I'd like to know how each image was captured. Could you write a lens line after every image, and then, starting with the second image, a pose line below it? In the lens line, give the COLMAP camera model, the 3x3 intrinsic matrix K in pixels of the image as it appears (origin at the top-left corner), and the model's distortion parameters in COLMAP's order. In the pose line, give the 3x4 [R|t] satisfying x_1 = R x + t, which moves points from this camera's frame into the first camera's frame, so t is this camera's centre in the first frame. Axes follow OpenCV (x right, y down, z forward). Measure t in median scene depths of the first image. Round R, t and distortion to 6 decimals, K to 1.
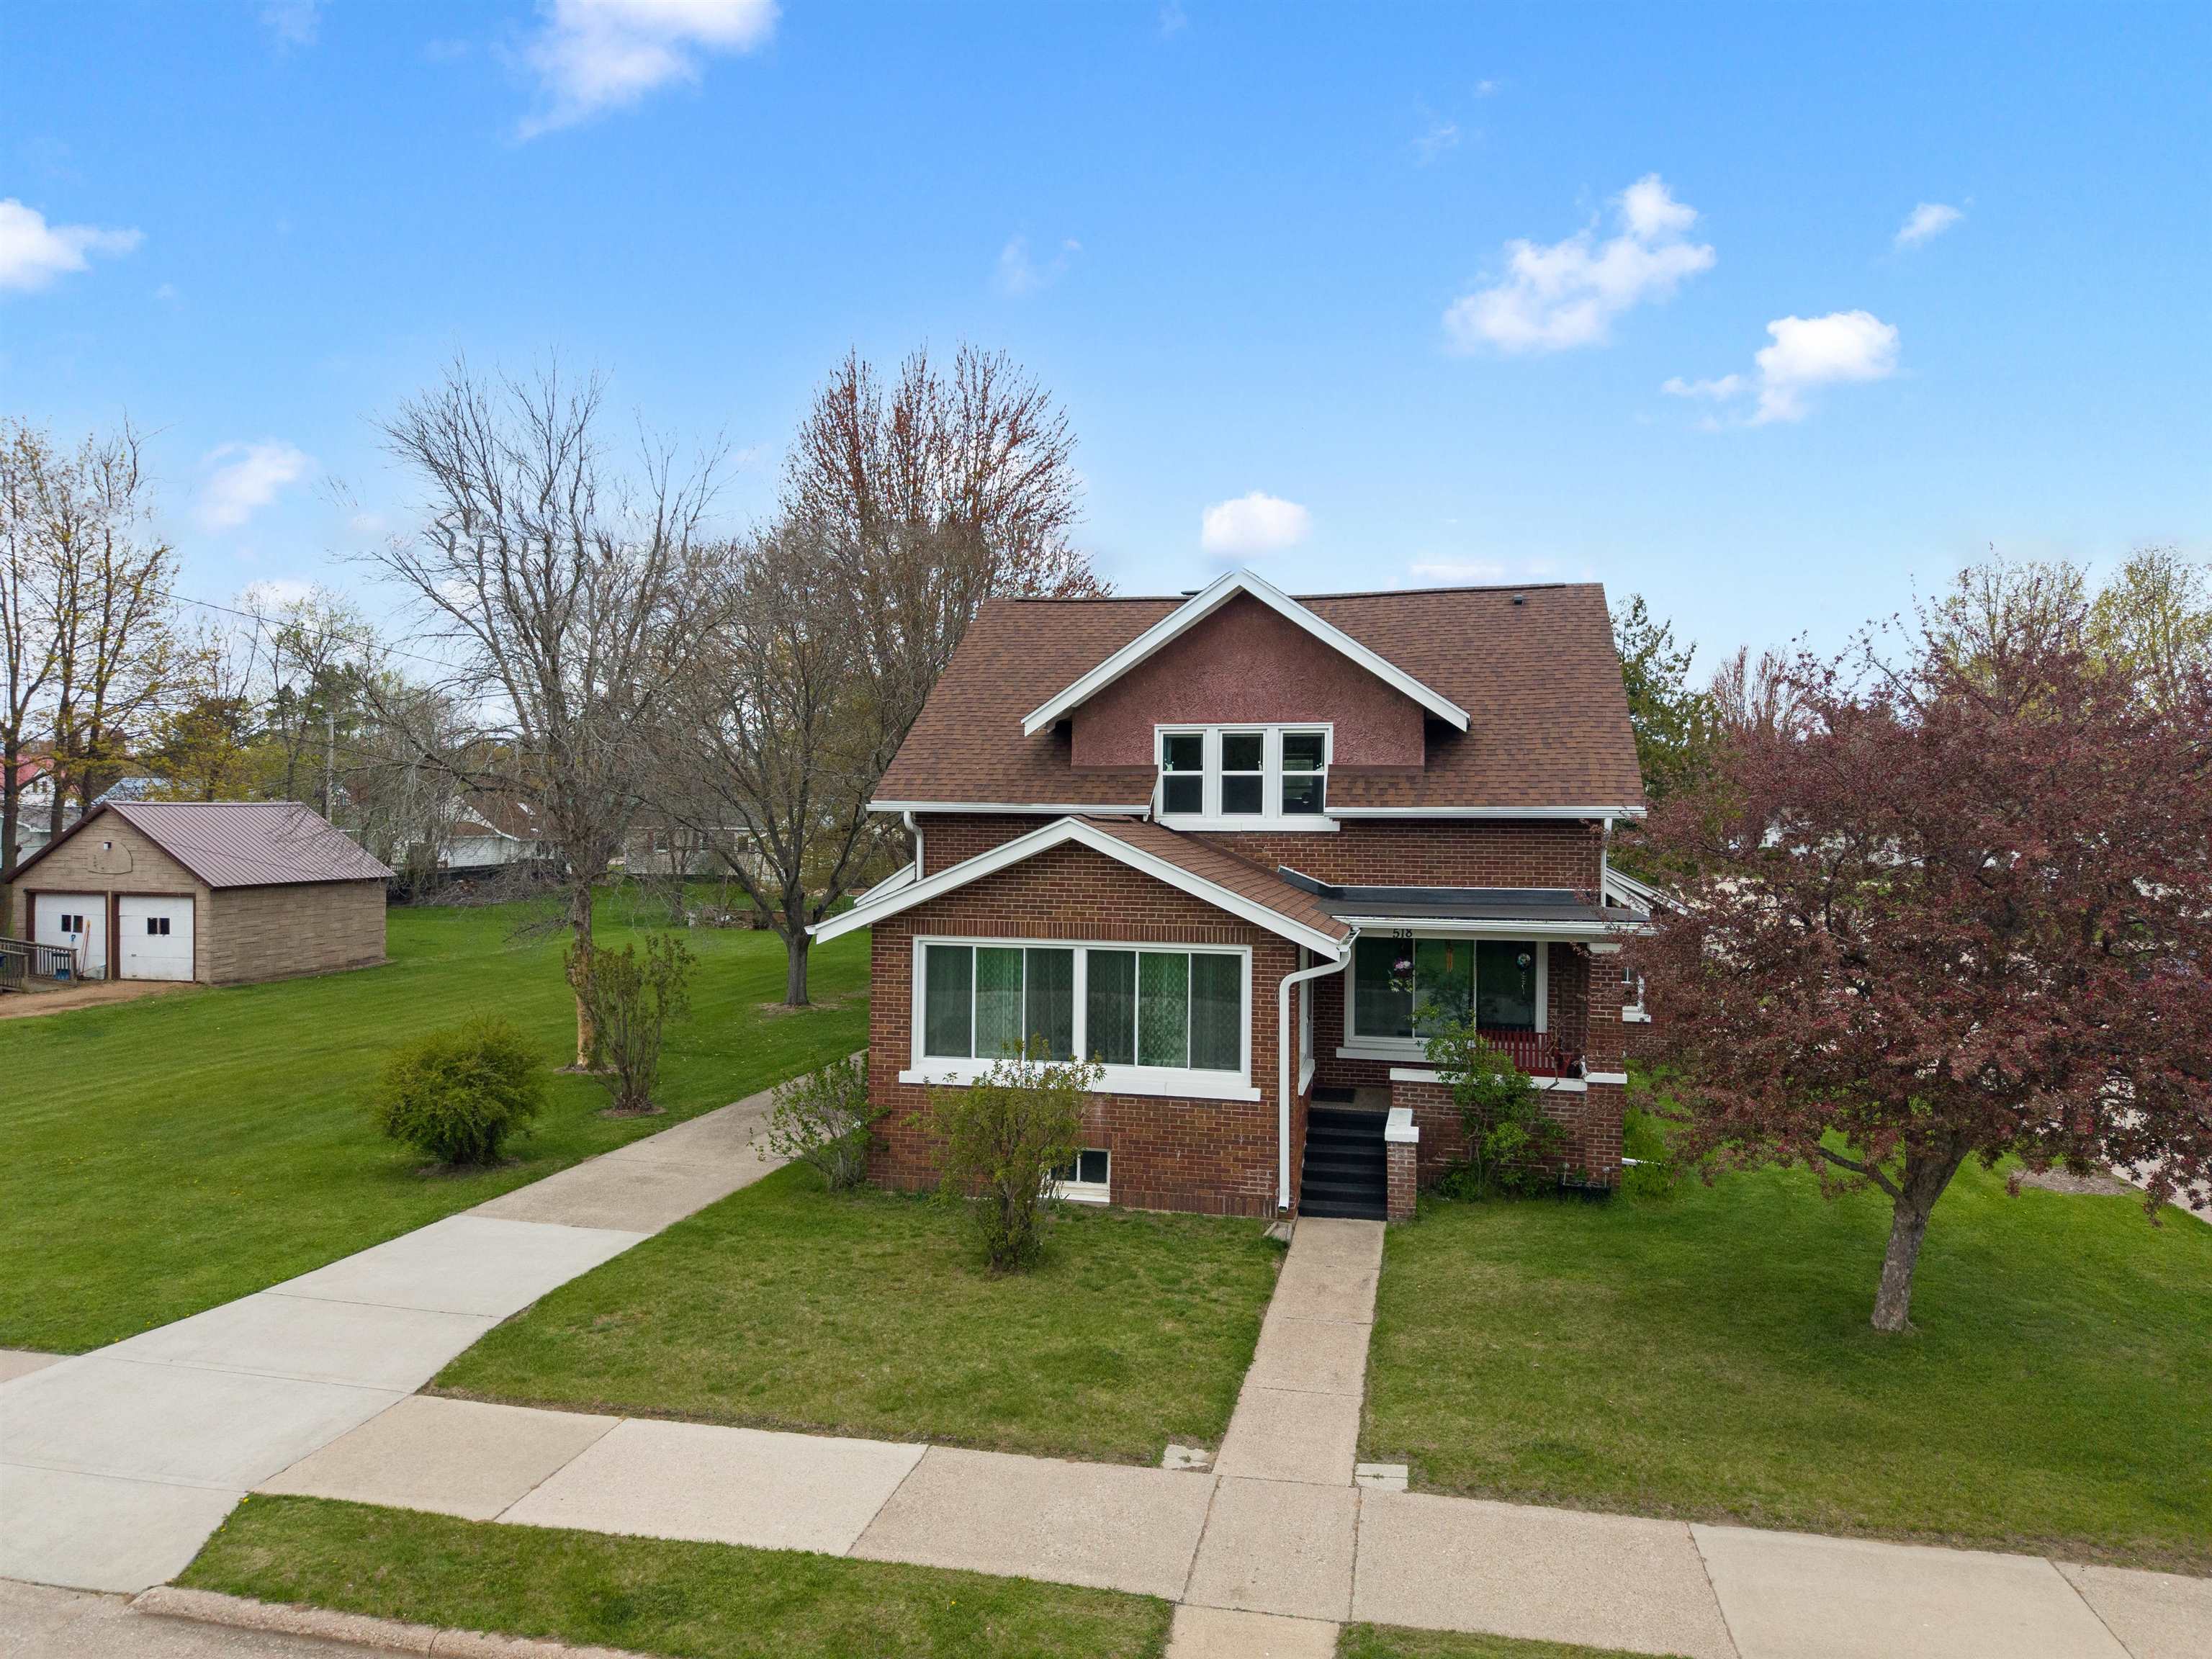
lens RADIAL K [[1477.9, 0, 1106.0], [0, 1477.9, 829.5], [0, 0, 1]] dist [0.014468, -0.009081]
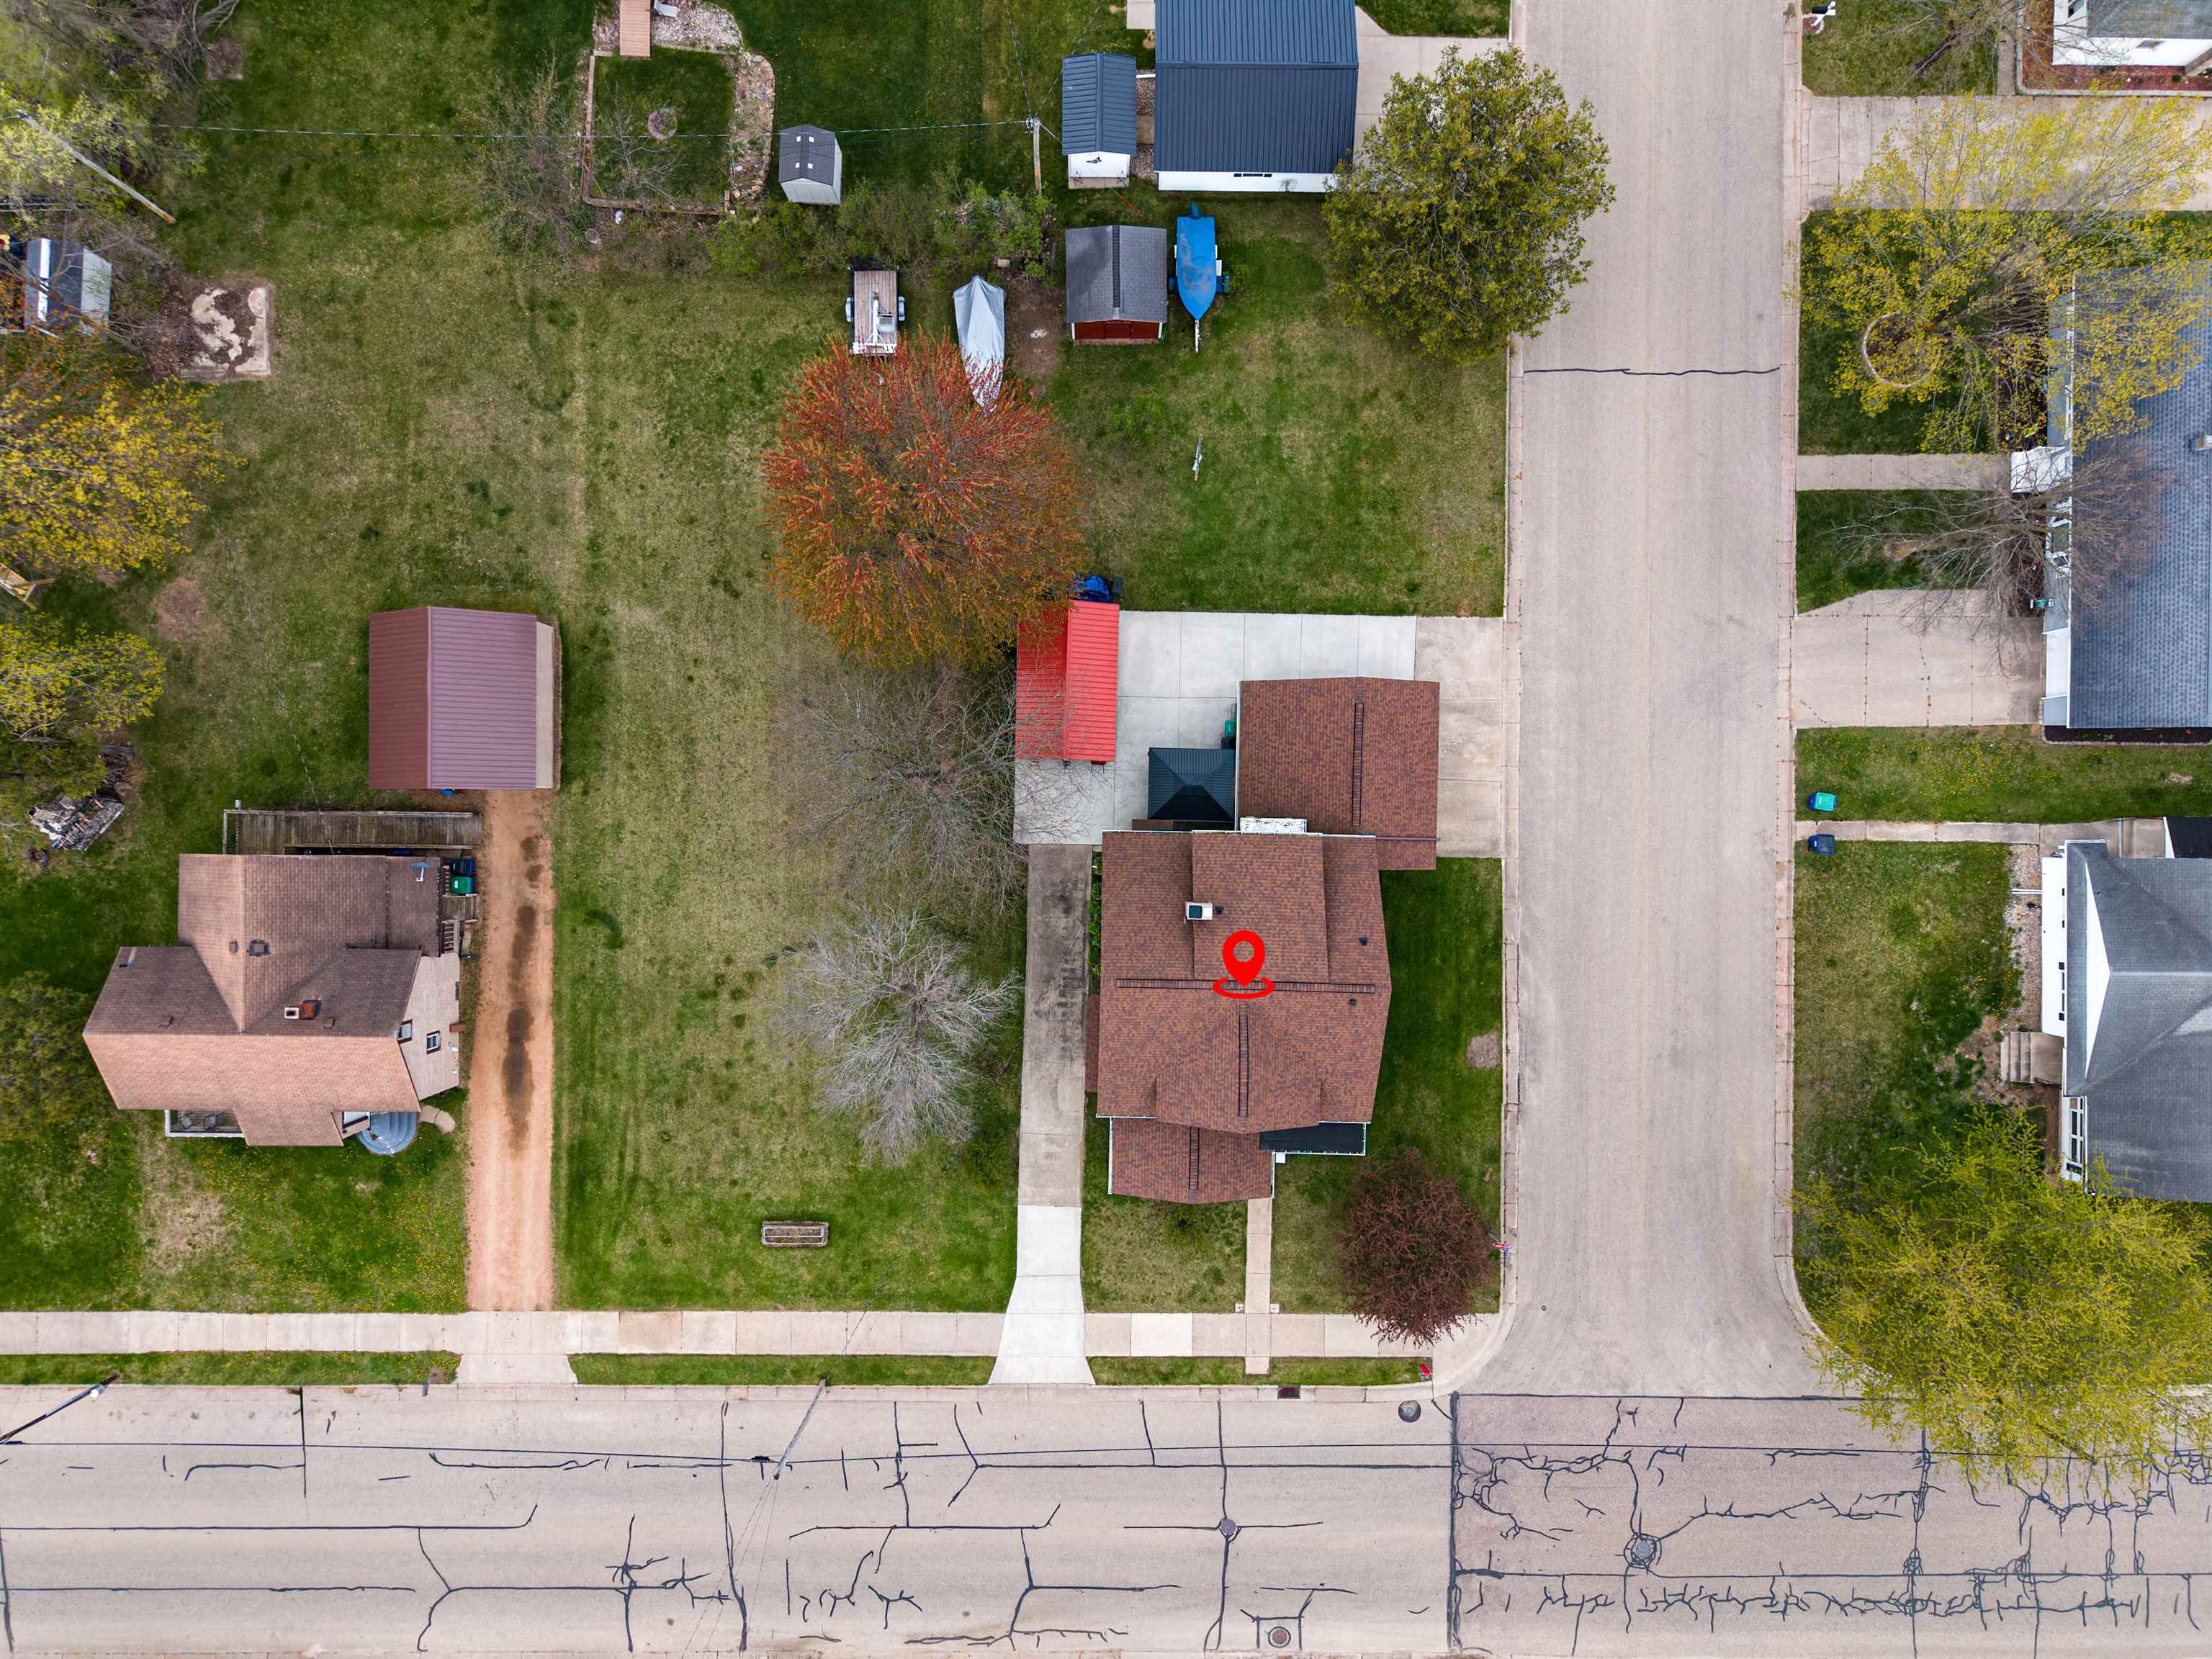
lens RADIAL K [[1485.5, 0, 1087.0], [0, 1485.5, 842.0], [0, 0, 1]] dist [0.012643, -0.005242]
pose [[0.980323, -0.197398, -0.000854, -0.106814], [0.003691, 0.014004, 0.999895, -3.533715], [-0.197366, -0.980223, 0.014457, 1.882841]]
